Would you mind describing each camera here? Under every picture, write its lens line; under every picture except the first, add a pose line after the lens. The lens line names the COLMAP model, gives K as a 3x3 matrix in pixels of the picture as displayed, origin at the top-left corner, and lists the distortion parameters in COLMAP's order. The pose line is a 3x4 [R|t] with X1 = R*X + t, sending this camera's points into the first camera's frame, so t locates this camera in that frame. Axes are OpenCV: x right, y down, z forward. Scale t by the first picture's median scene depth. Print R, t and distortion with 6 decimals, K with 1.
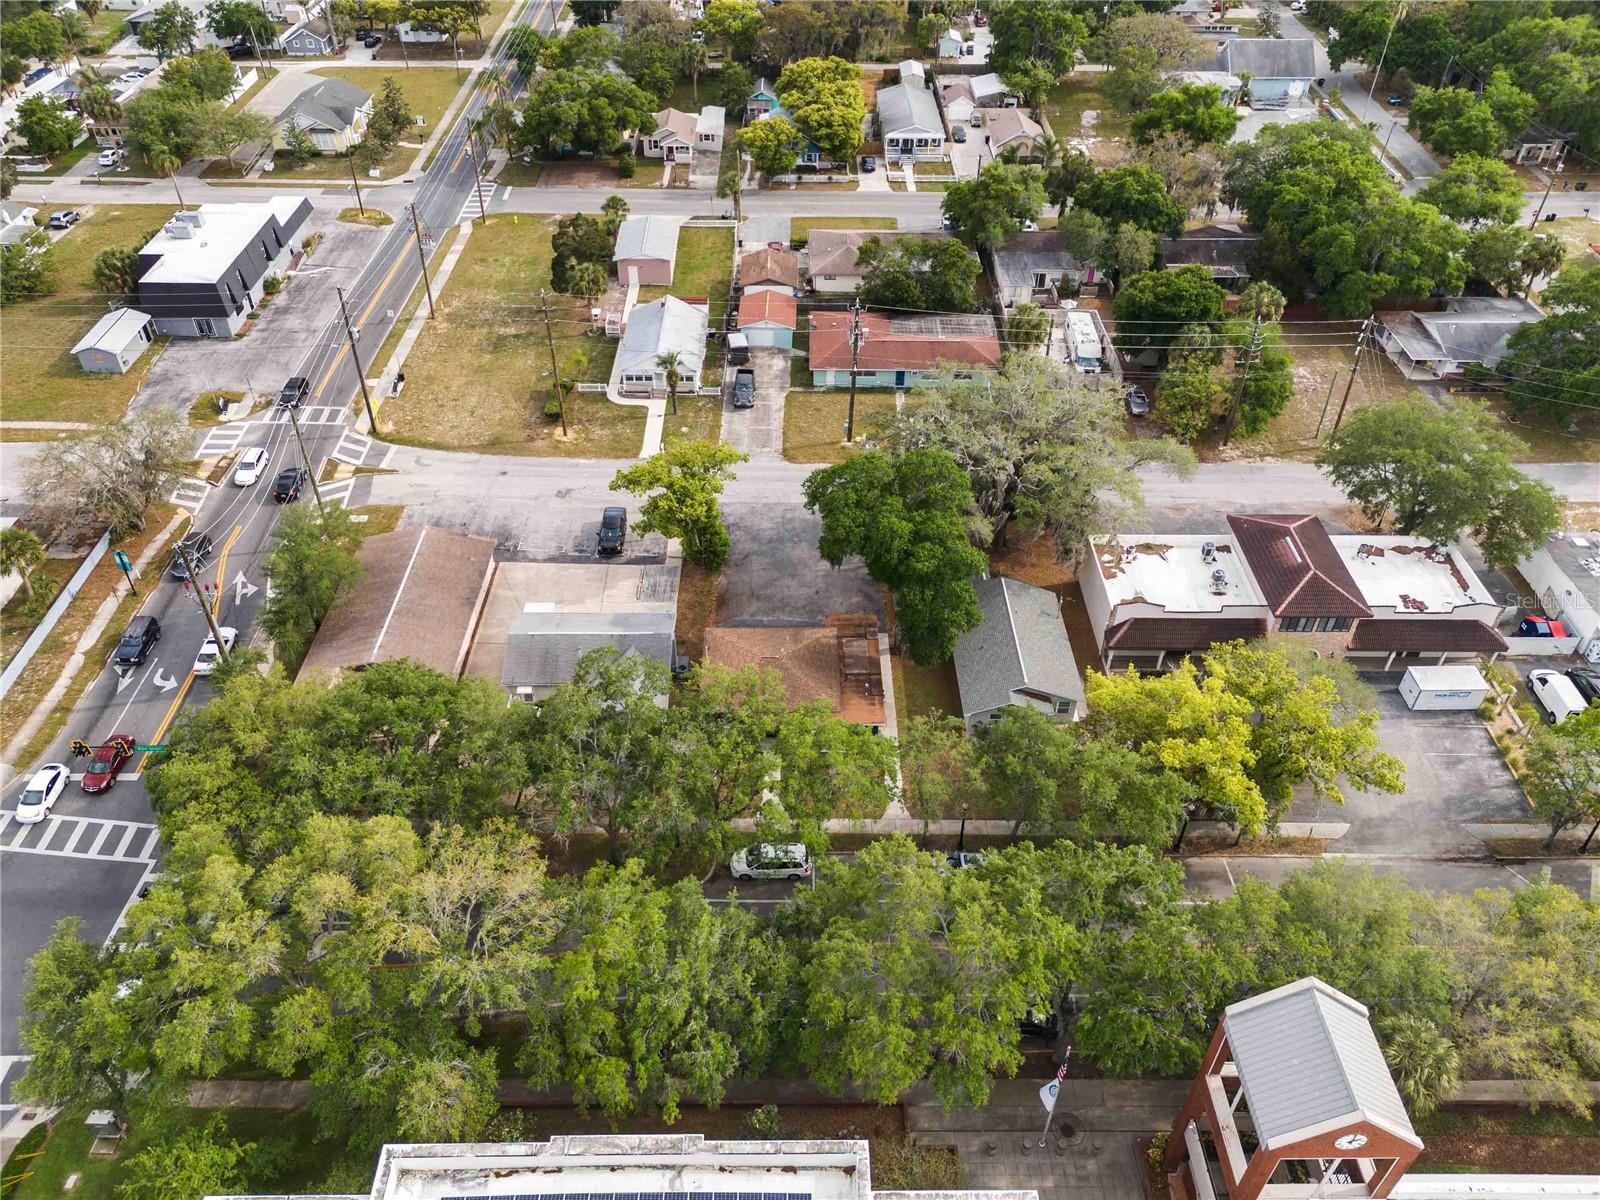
lens RADIAL K [[1137.2, 0, 800.0], [0, 1137.2, 600.0], [0, 0, 1]] dist [0.058257, -0.063609]
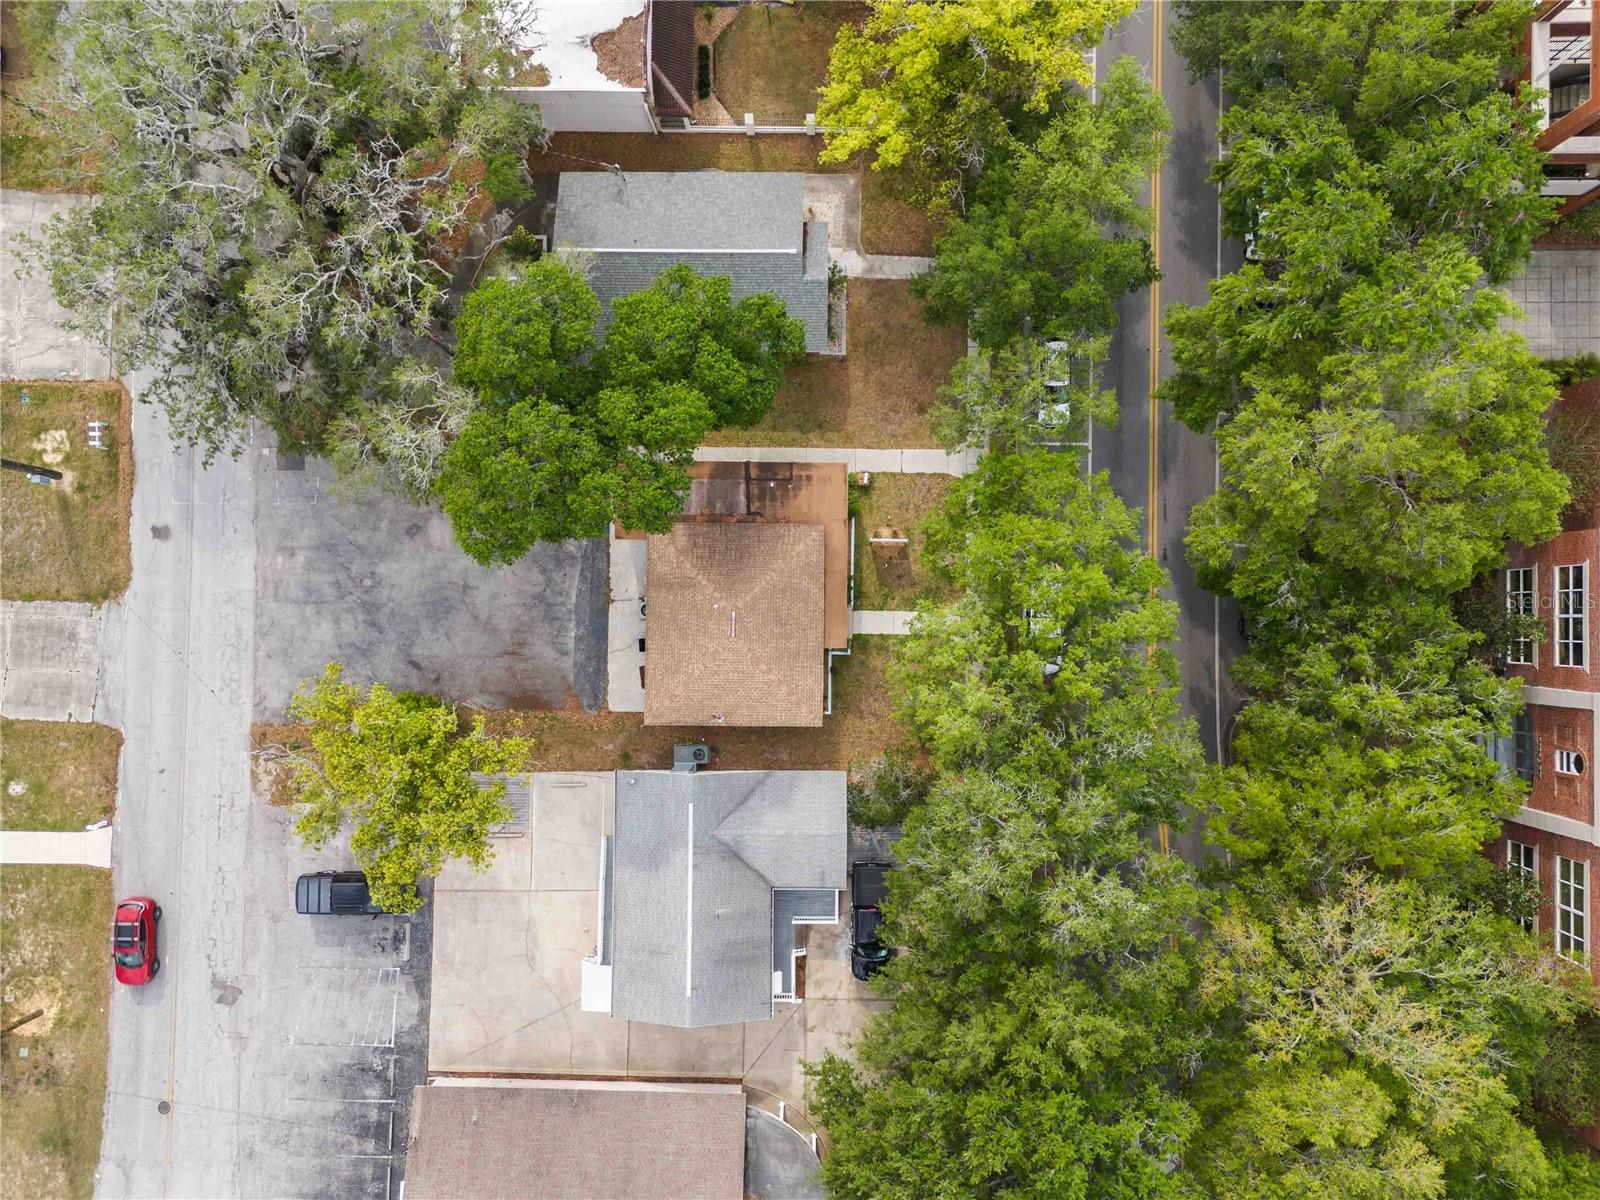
lens RADIAL K [[1137.2, 0, 800.0], [0, 1137.2, 600.0], [0, 0, 1]] dist [0.058257, -0.063609]
pose [[0.020826, -0.999707, 0.012369, -0.014285], [0.658819, 0.023028, 0.751949, -0.317350], [-0.752014, -0.007512, 0.659105, 0.388615]]
